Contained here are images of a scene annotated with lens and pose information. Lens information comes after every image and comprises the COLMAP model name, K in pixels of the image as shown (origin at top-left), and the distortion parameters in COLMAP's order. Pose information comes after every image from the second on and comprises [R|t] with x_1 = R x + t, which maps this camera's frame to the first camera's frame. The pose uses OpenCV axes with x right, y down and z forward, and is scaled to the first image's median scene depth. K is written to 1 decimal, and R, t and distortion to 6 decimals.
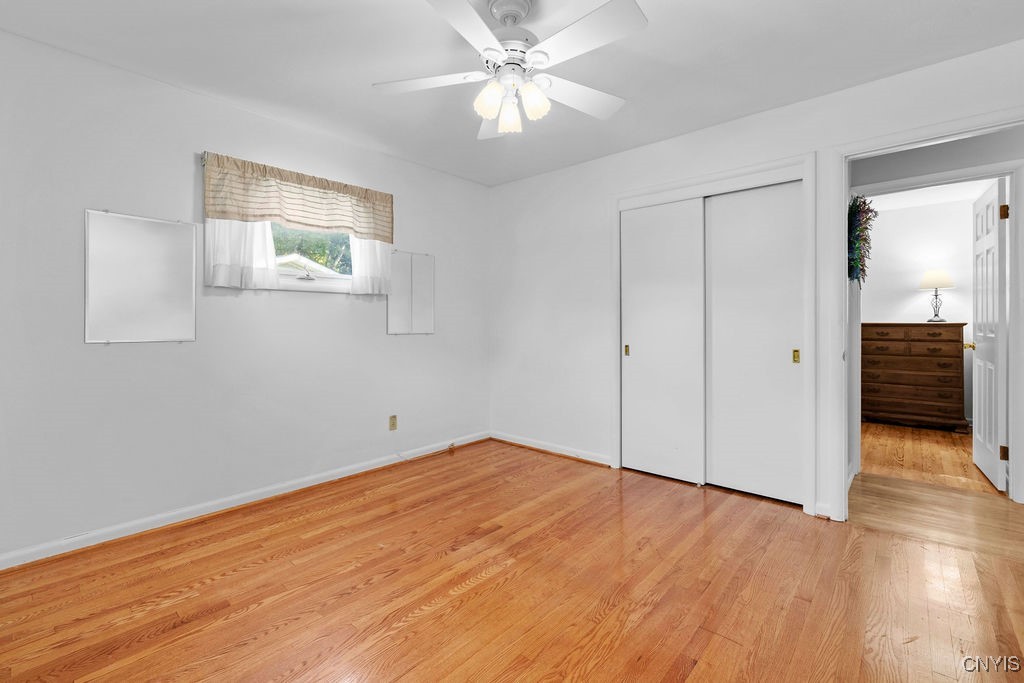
lens RADIAL K [[447.1, 0, 517.3], [0, 447.1, 322.1], [0, 0, 1]] dist [-0.028066, 0.023742]
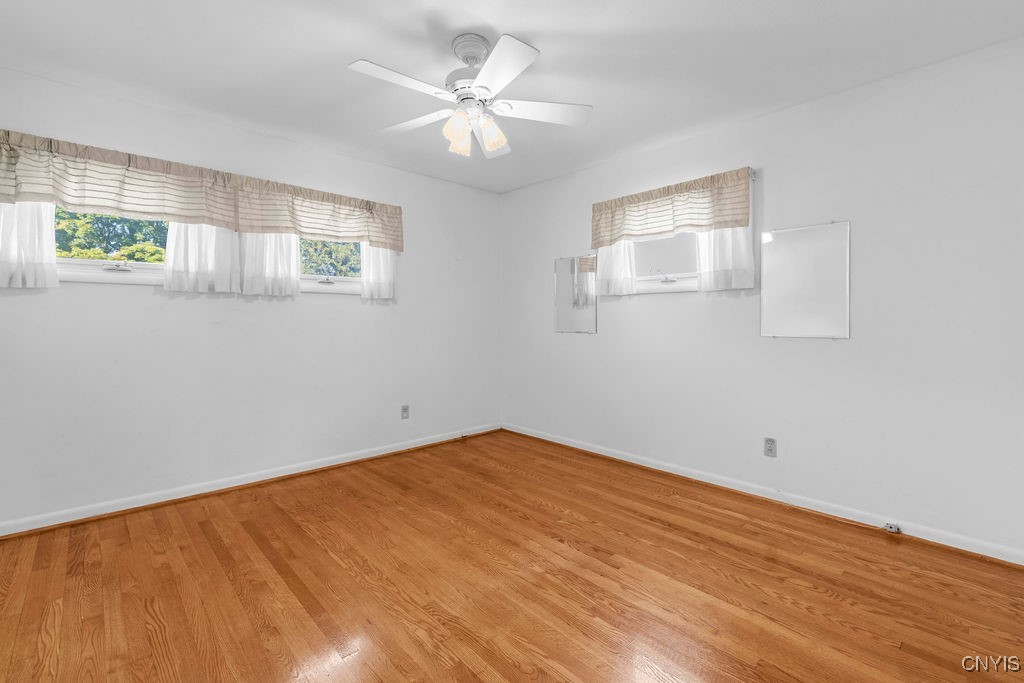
lens RADIAL K [[464.8, 0, 511.6], [0, 464.8, 324.0], [0, 0, 1]] dist [0.022060, 0.000117]
pose [[-0.109537, 0.010463, -0.993928, 0.699273], [0.006512, 0.999931, 0.009808, -0.007530], [0.993961, -0.005398, -0.109598, 0.735093]]
